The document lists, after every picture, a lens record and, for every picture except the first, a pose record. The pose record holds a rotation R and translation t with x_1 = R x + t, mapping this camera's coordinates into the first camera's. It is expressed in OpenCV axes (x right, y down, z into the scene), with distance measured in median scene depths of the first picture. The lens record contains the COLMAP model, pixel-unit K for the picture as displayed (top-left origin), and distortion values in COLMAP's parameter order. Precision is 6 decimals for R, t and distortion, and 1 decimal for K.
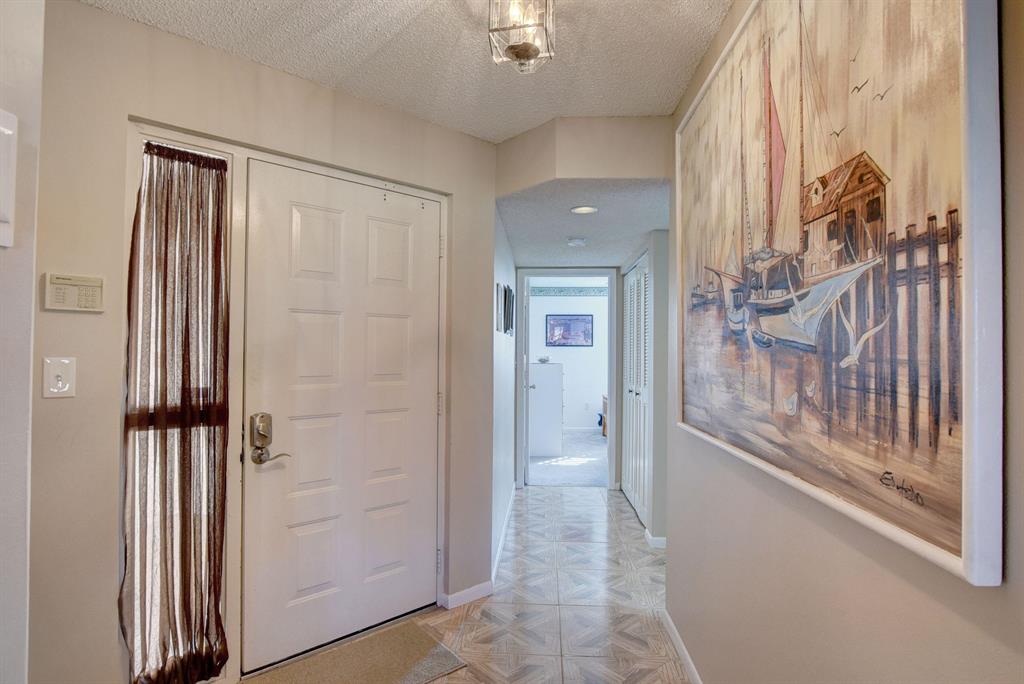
lens RADIAL K [[524.9, 0, 511.6], [0, 524.9, 339.7], [0, 0, 1]] dist [-0.033599, -0.000497]
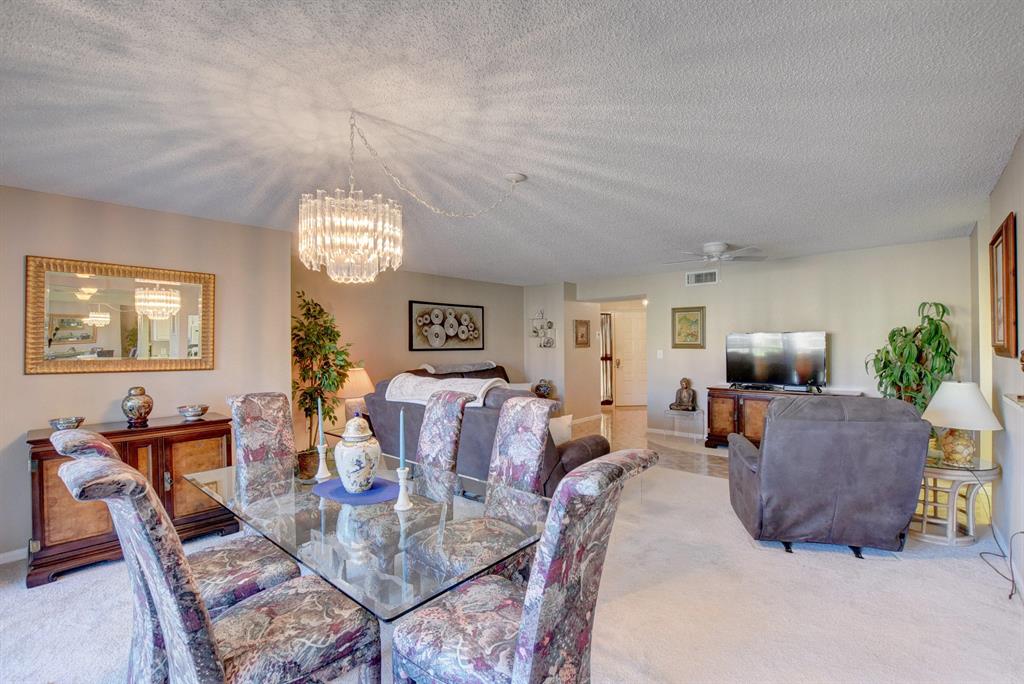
lens RADIAL K [[452.6, 0, 514.0], [0, 452.6, 344.5], [0, 0, 1]] dist [-0.034768, 0.005575]
pose [[0.774132, -0.013476, -0.632880, 1.849540], [0.030345, 0.999414, 0.015837, -0.132635], [0.632296, -0.031464, 0.774088, -3.701228]]
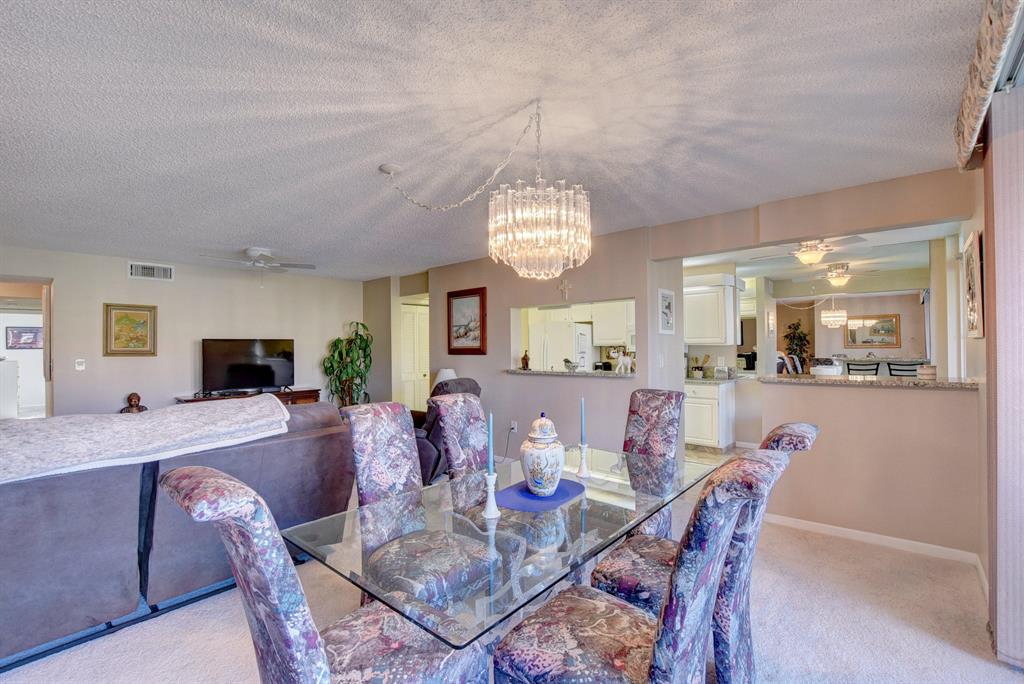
lens RADIAL K [[452.6, 0, 510.4], [0, 452.6, 346.0], [0, 0, 1]] dist [-0.034768, 0.005575]
pose [[0.628572, -0.009931, 0.777688, 0.026344], [-0.008028, 0.999782, 0.019256, -0.139610], [-0.777710, -0.018347, 0.628356, -3.708482]]
